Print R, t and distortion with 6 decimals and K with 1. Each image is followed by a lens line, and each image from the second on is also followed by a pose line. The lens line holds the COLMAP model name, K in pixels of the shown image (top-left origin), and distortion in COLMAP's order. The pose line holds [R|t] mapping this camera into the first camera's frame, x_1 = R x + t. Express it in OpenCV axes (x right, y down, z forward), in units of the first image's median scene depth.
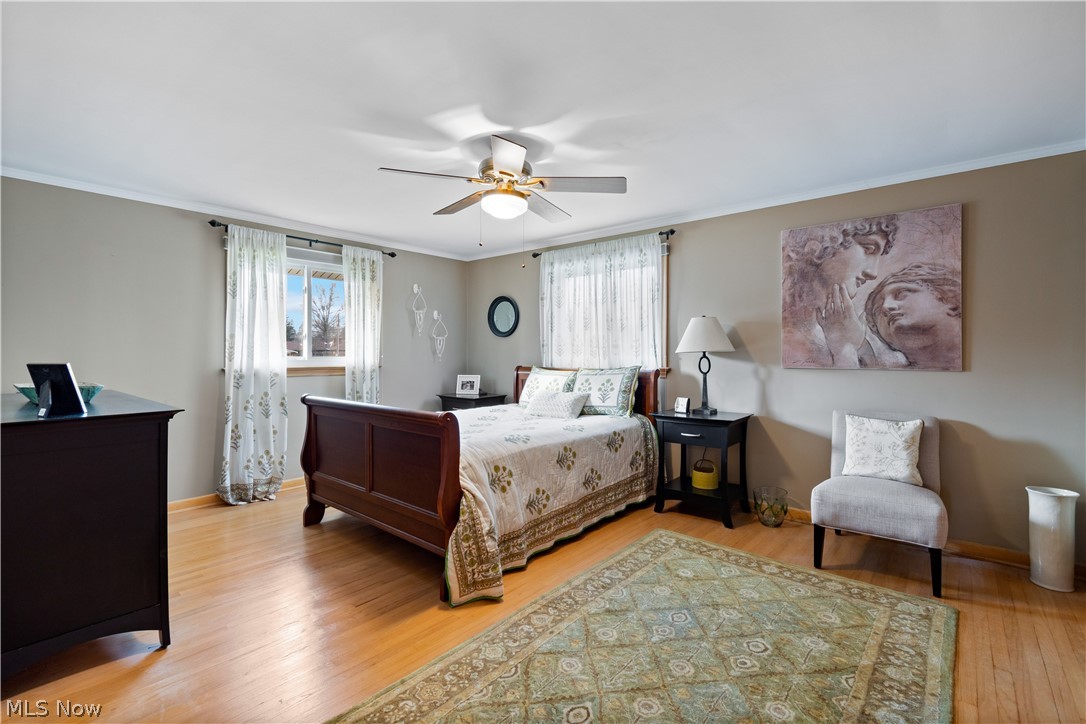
lens RADIAL K [[483.5, 0, 551.6], [0, 483.5, 355.7], [0, 0, 1]] dist [0.005897, -0.002387]
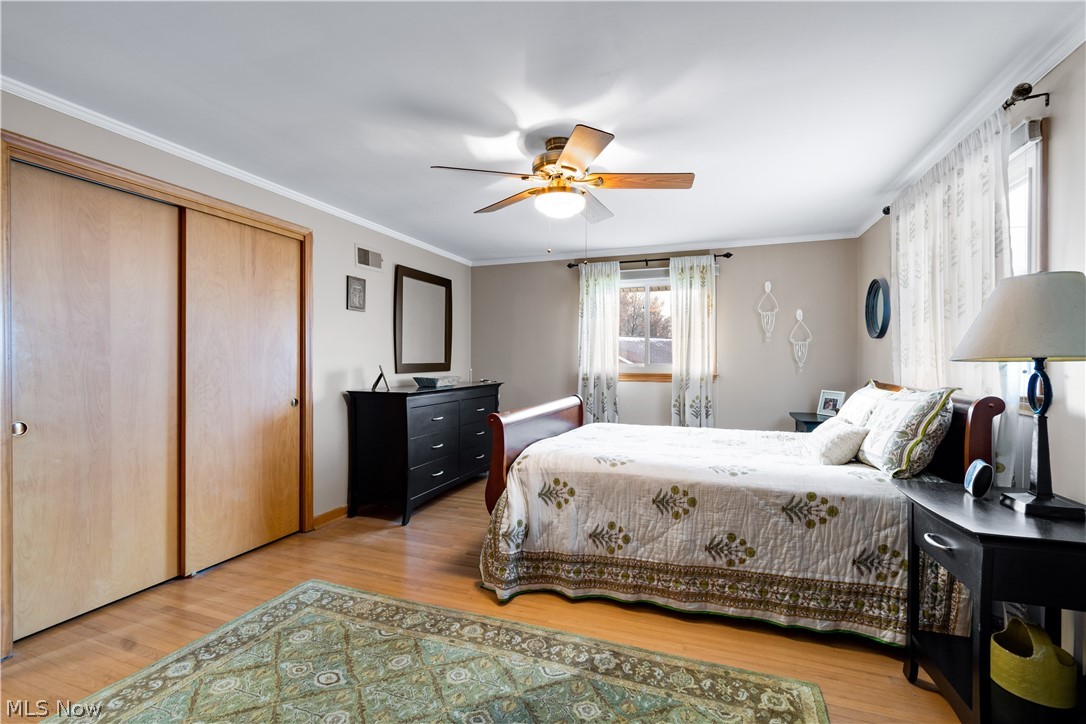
lens RADIAL K [[483.5, 0, 546.0], [0, 483.5, 360.4], [0, 0, 1]] dist [0.005897, -0.002387]
pose [[0.341250, 0.002874, -0.939968, 0.647040], [-0.007926, 0.999969, 0.000180, -0.005913], [0.939939, 0.007389, 0.341262, 0.540160]]
